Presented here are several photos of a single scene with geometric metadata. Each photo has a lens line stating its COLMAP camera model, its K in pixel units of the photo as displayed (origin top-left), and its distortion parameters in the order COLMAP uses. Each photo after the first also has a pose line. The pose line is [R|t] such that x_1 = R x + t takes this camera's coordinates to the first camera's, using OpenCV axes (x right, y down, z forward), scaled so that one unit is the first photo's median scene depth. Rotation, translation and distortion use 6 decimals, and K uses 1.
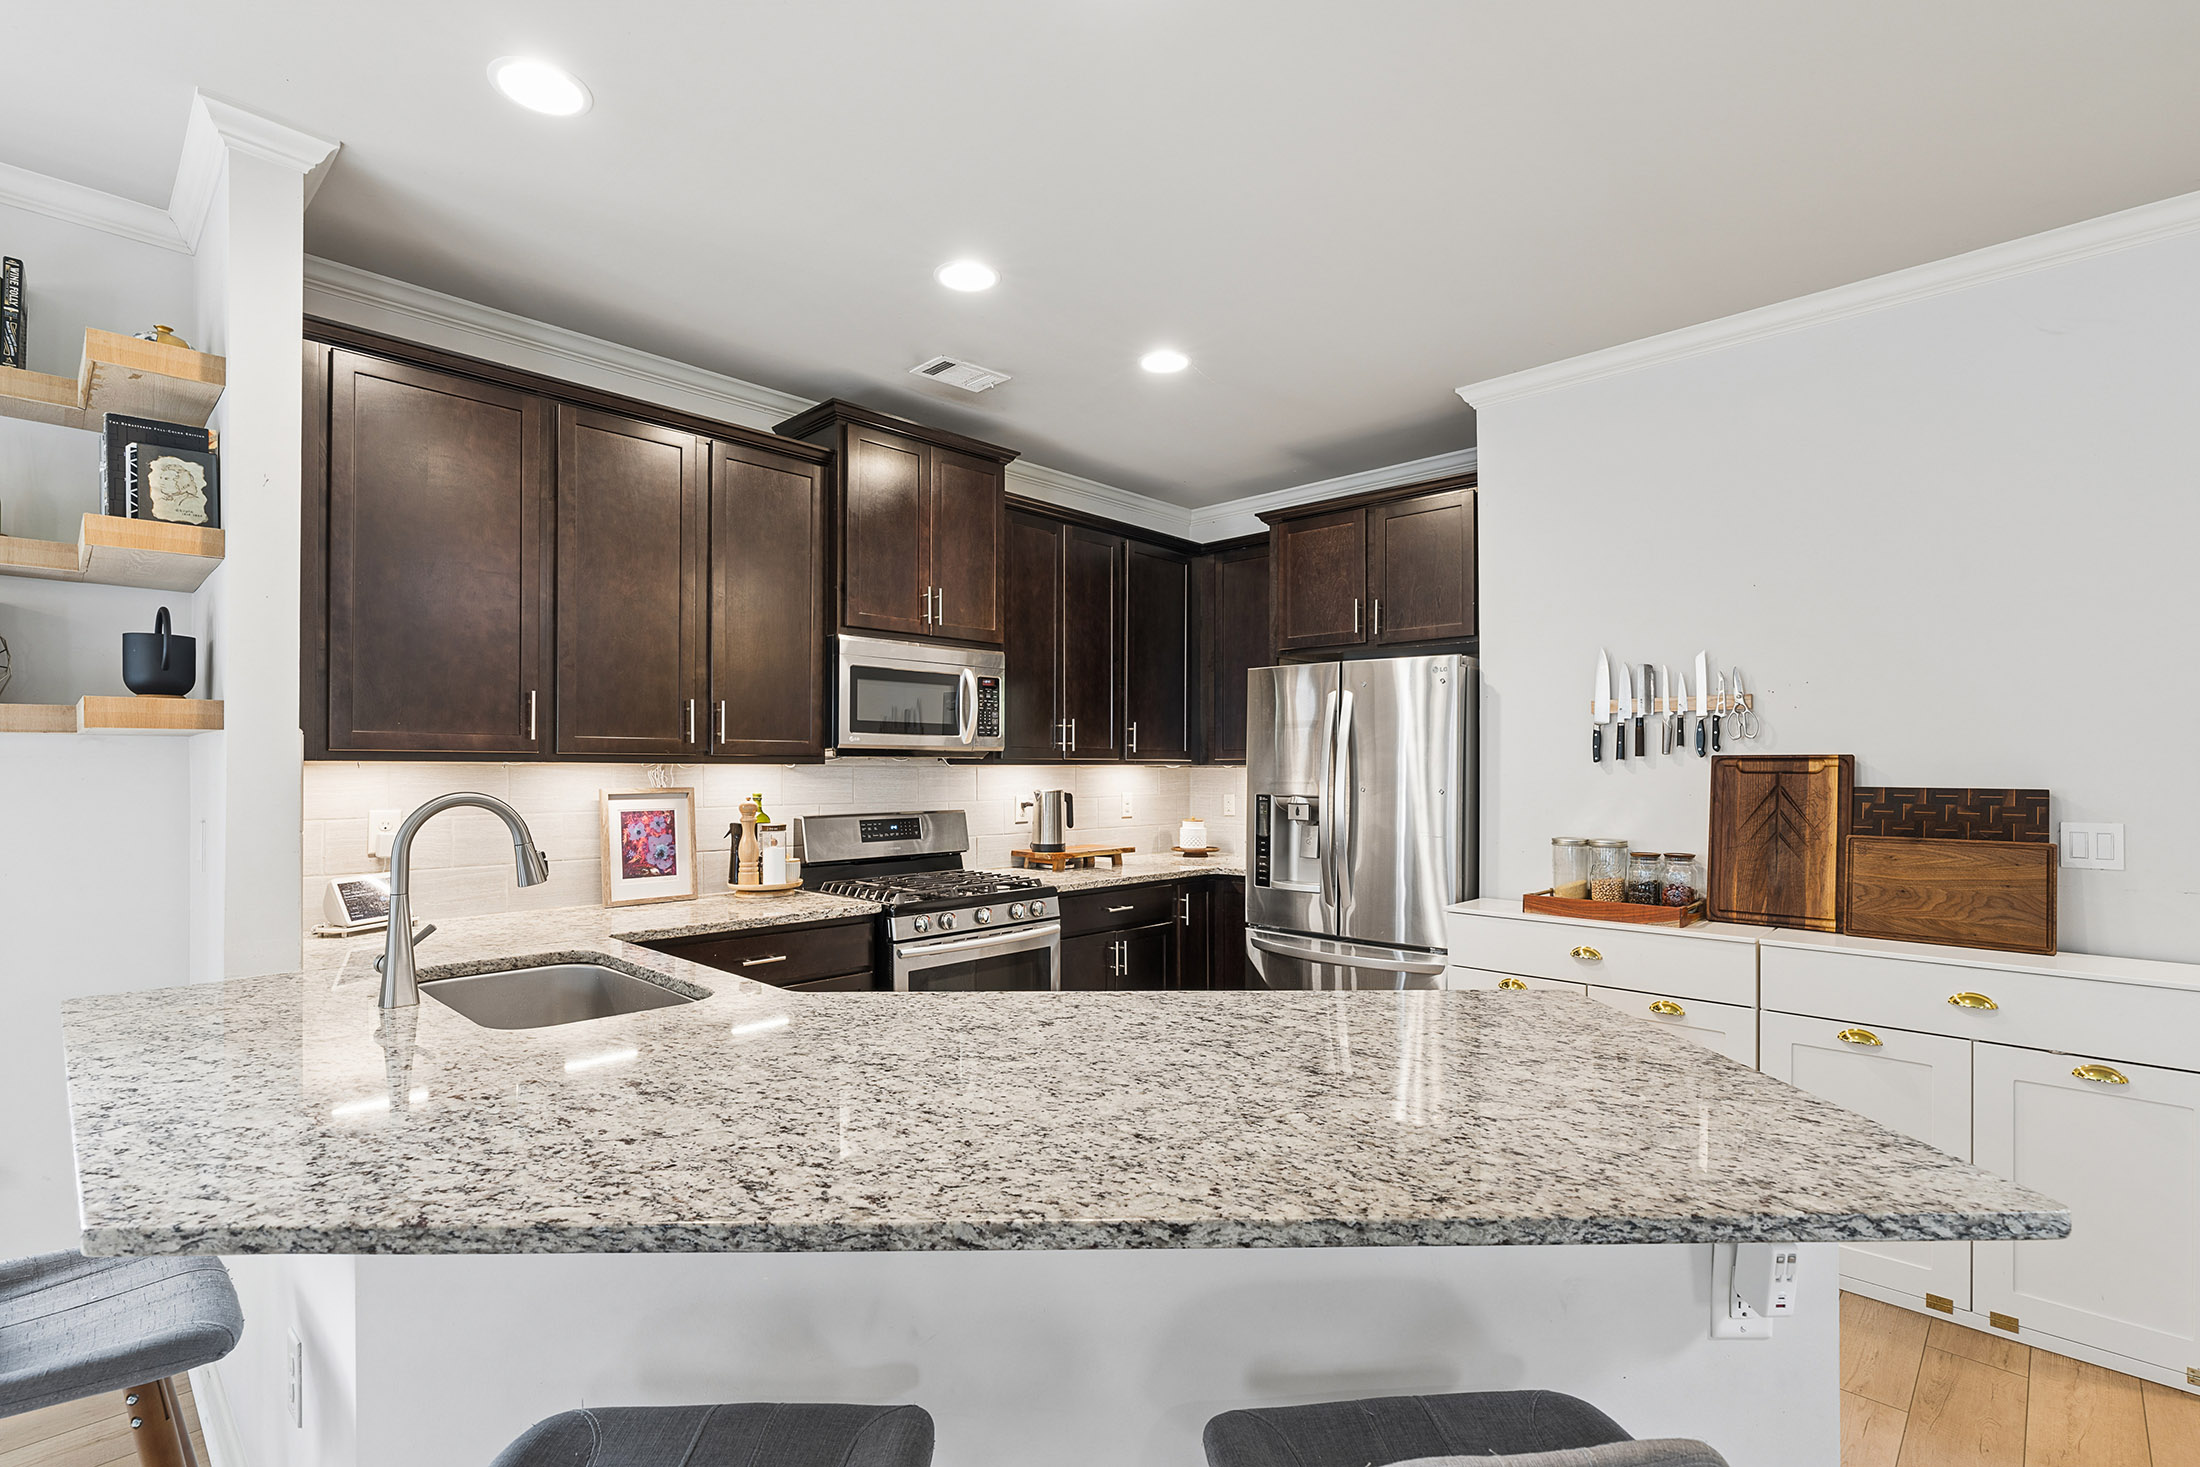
lens RADIAL K [[1019.7, 0, 1088.3], [0, 1019.7, 765.7], [0, 0, 1]] dist [-0.002627, -0.000397]
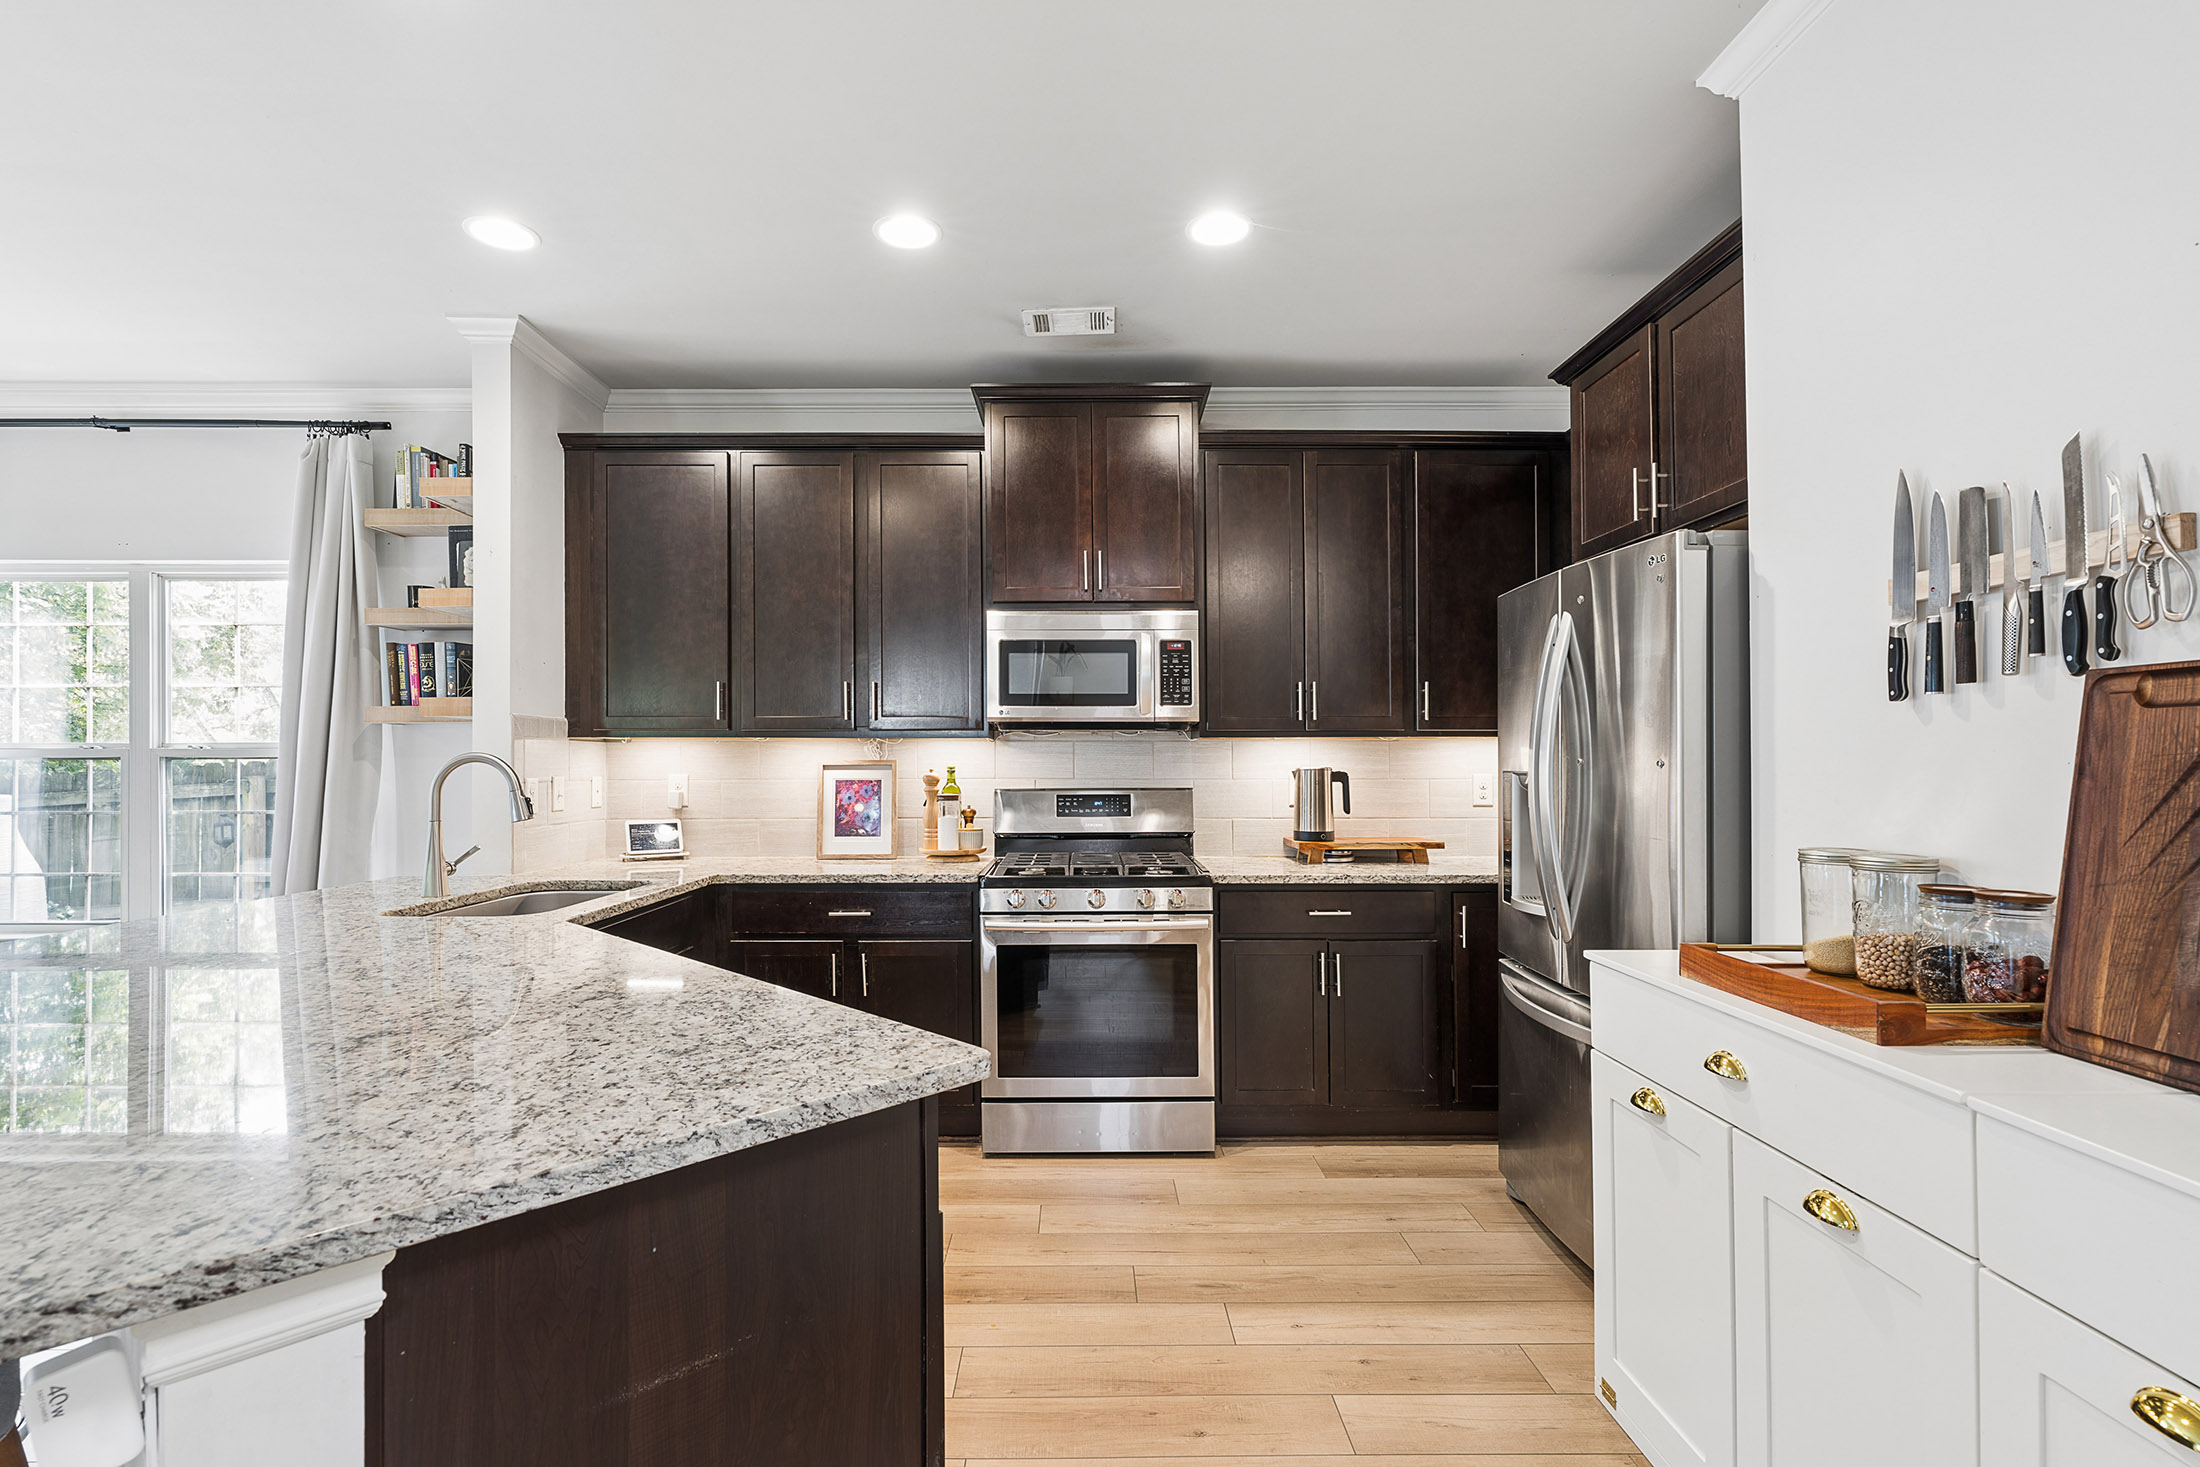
lens RADIAL K [[1023.9, 0, 1080.8], [0, 1023.9, 754.7], [0, 0, 1]] dist [0.001888, 0.000541]
pose [[0.696507, -0.008747, -0.717497, 0.587091], [0.004678, 0.999960, -0.007650, 0.025399], [0.717535, 0.001972, 0.696520, 0.364155]]
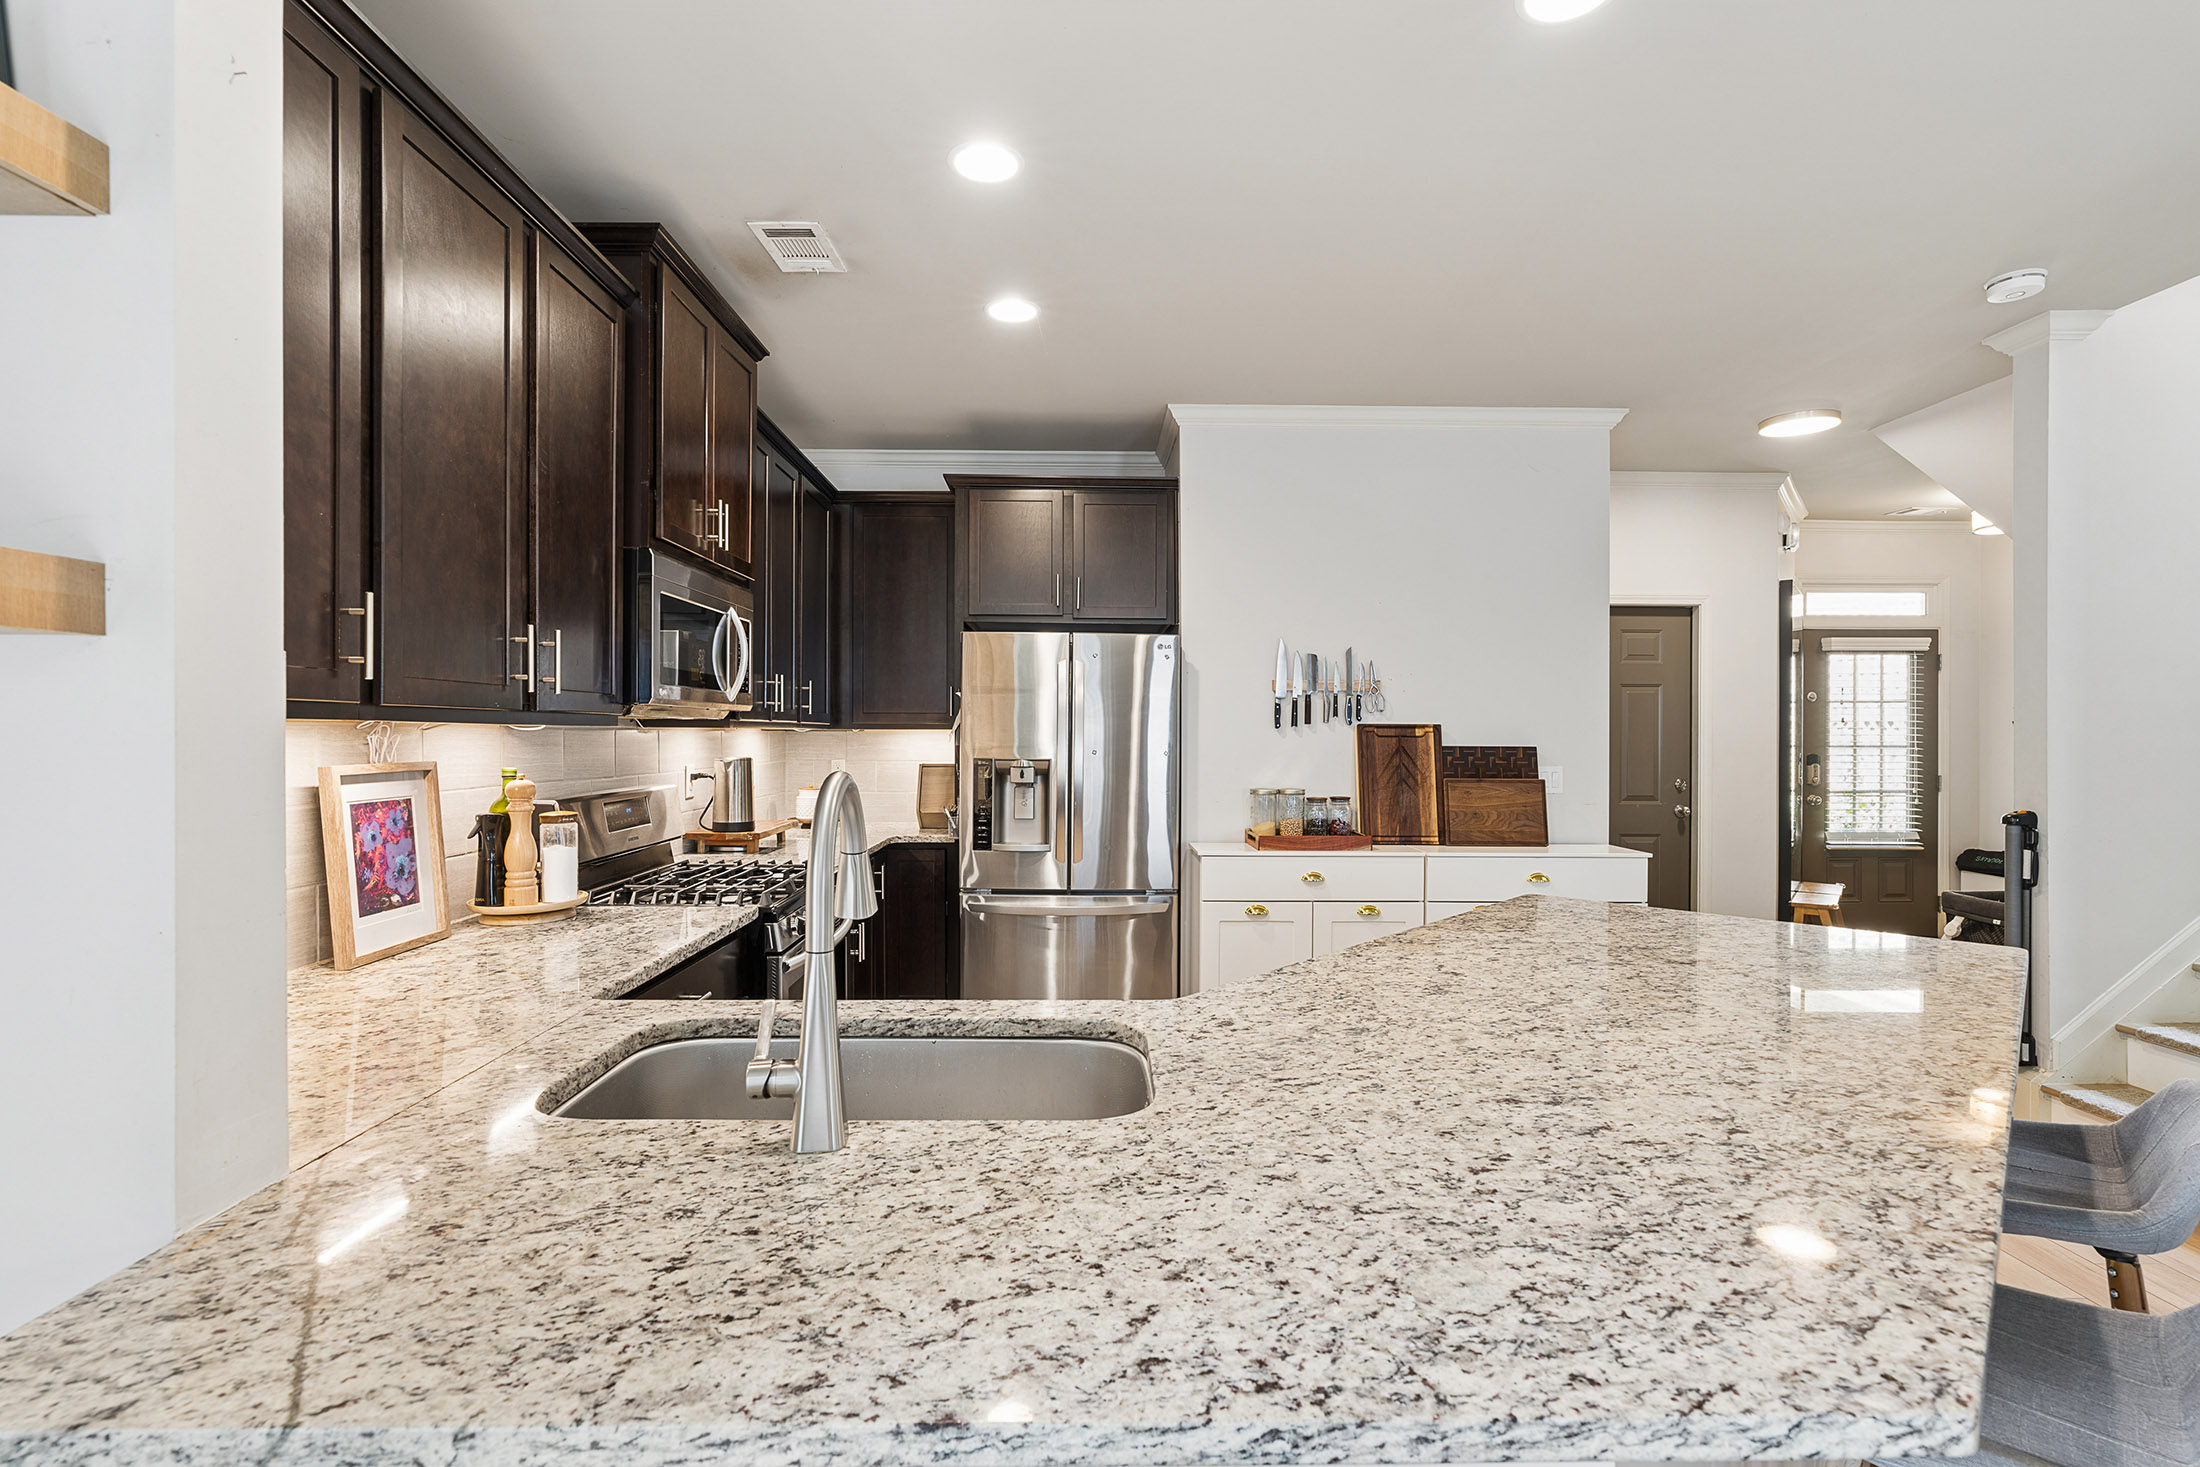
lens RADIAL K [[999.4, 0, 1100.0], [0, 999.4, 733.5], [0, 0, 1]] dist [-0.000978, 0.000099]
pose [[0.704143, 0.001221, 0.710057, -0.551808], [-0.004716, 0.999985, 0.002958, 0.000222], [-0.710043, -0.005432, 0.704137, 0.278863]]
